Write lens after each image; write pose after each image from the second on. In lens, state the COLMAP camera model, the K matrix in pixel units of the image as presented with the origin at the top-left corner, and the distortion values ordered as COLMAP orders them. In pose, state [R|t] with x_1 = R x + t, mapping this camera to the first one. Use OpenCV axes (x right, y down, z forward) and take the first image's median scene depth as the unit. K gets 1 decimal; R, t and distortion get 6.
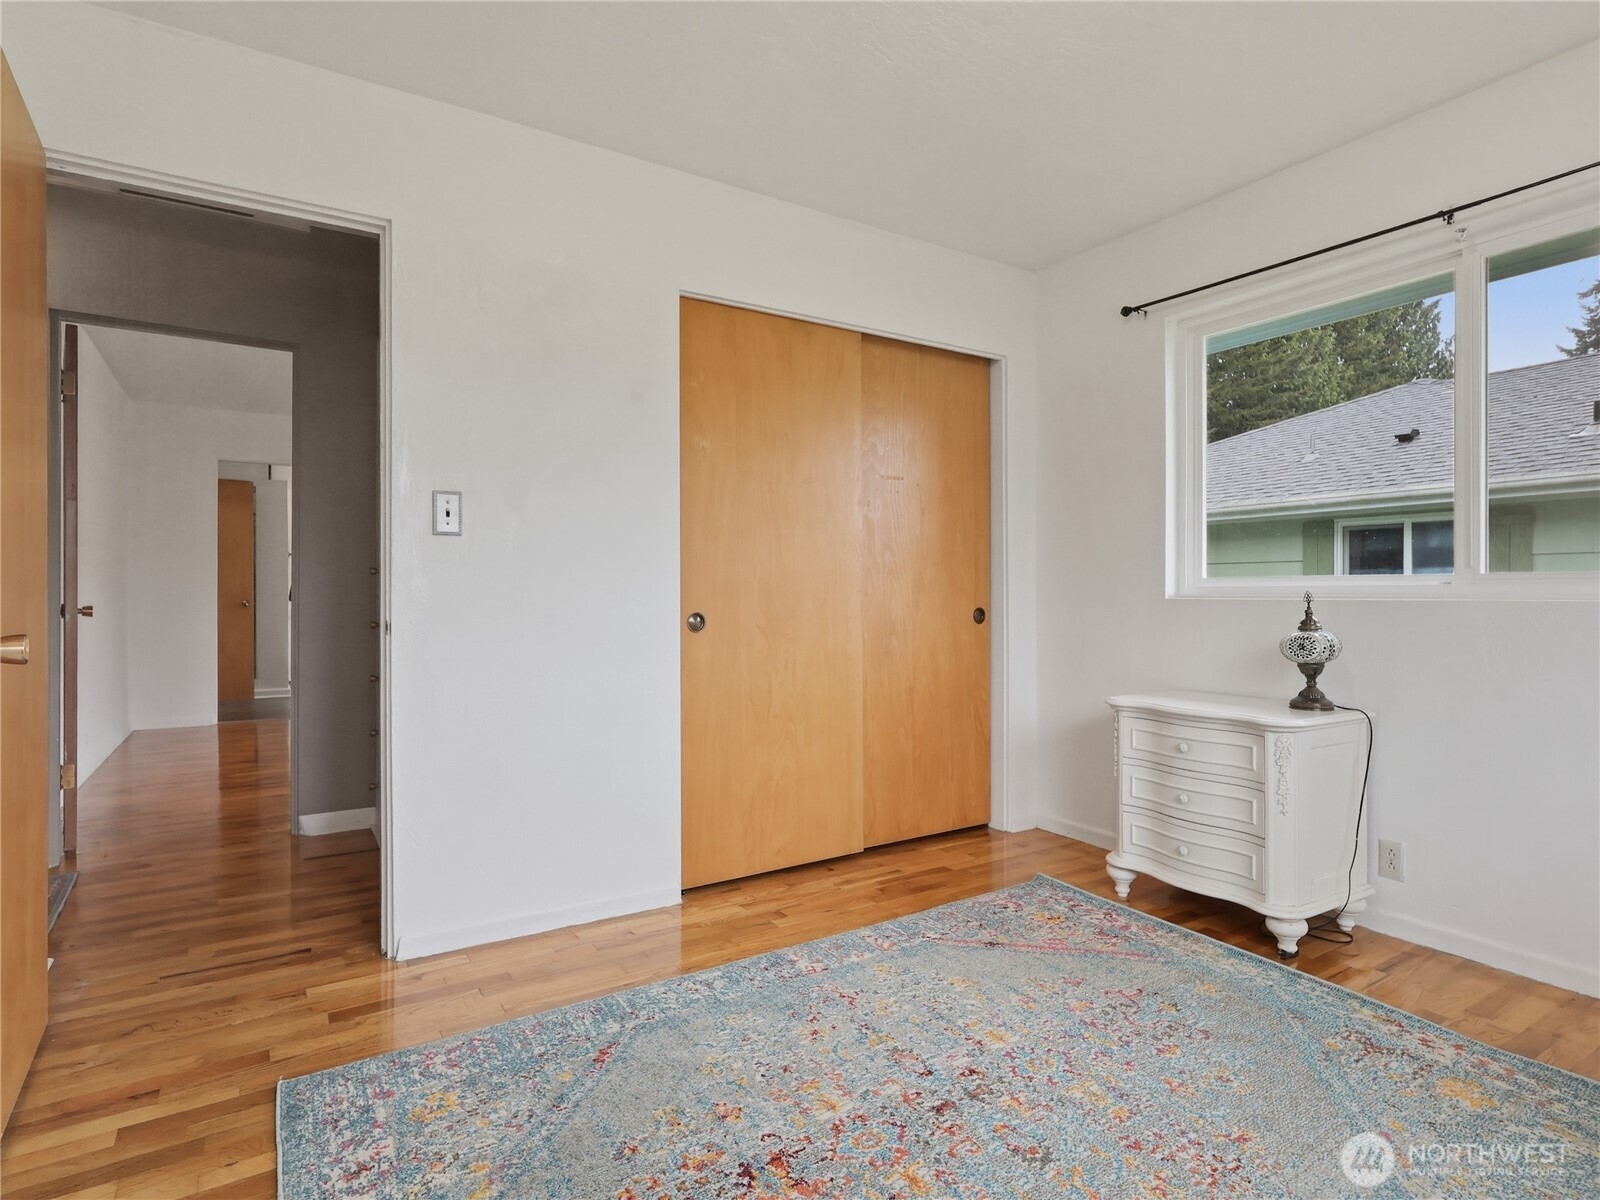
lens RADIAL K [[848.4, 0, 797.8], [0, 848.4, 587.9], [0, 0, 1]] dist [-0.000052, 0.000170]
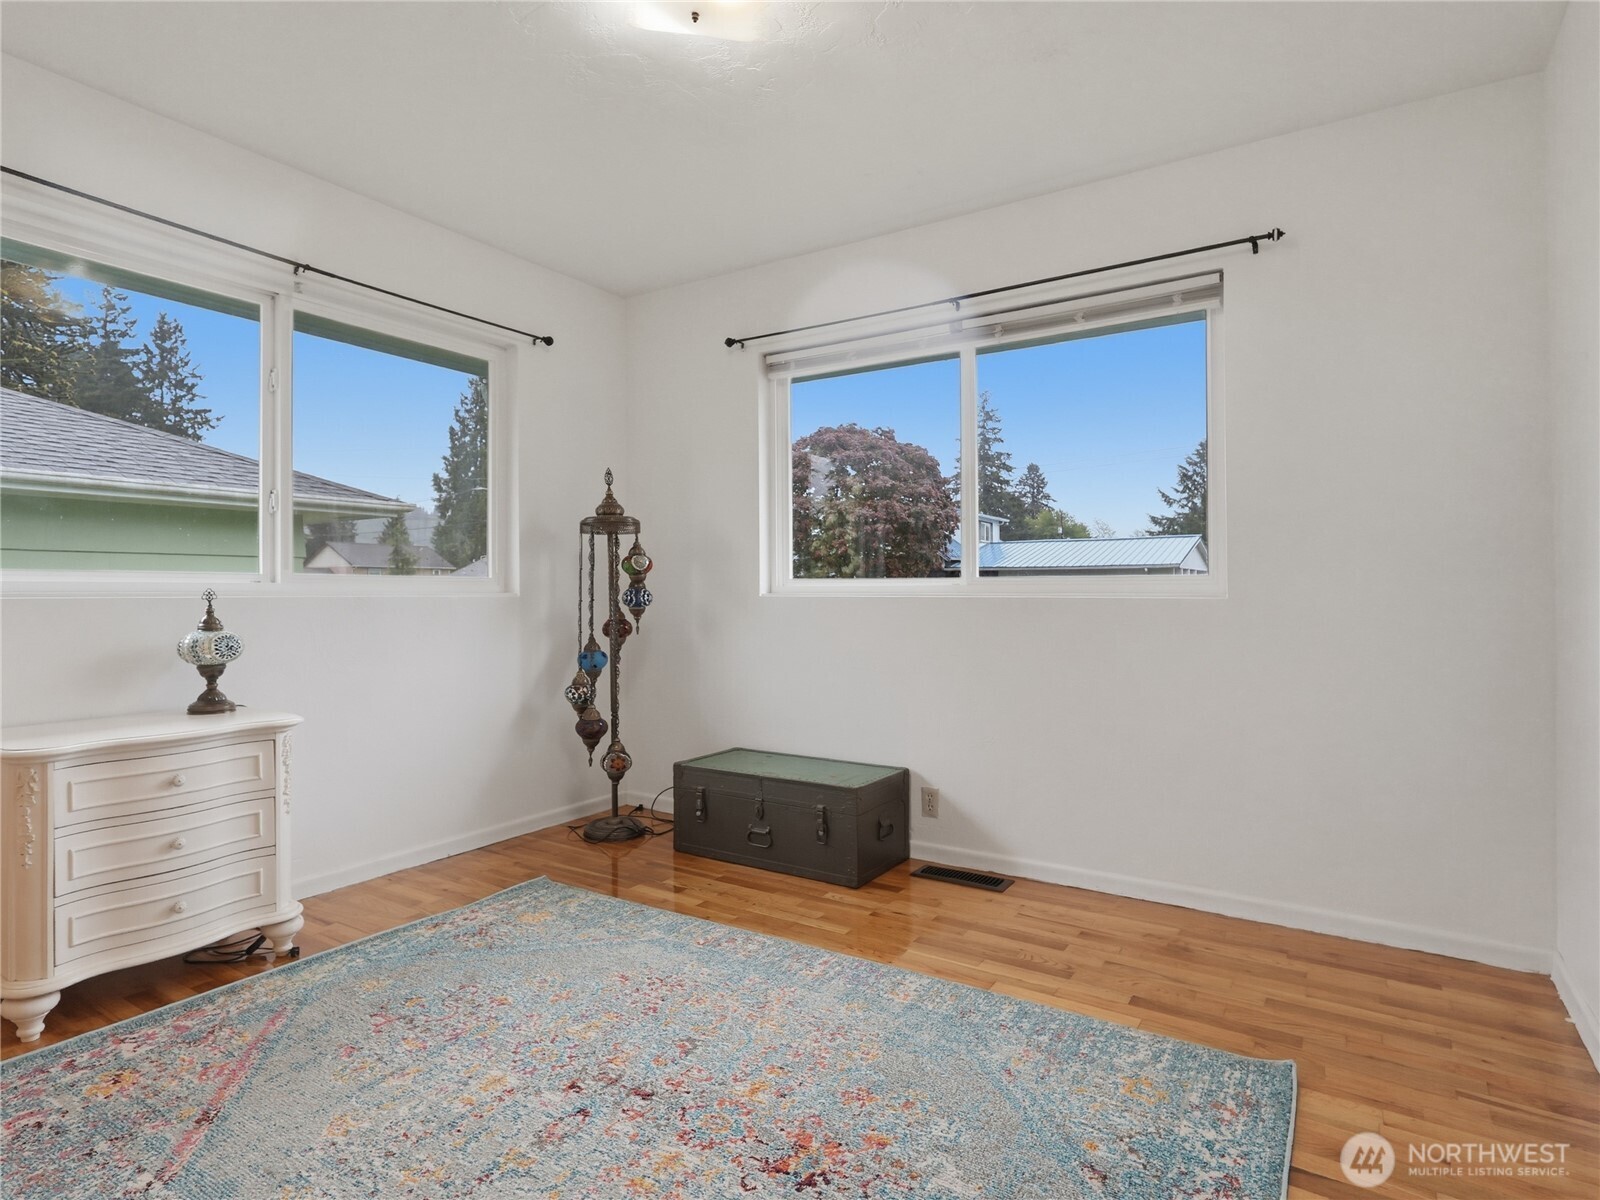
lens RADIAL K [[848.4, 0, 797.8], [0, 848.4, 587.9], [0, 0, 1]] dist [-0.000052, 0.000170]
pose [[-0.424561, 0.004056, 0.905390, -0.562876], [-0.007639, 0.999938, -0.008062, 0.005794], [-0.905367, -0.010339, -0.424504, 0.853067]]
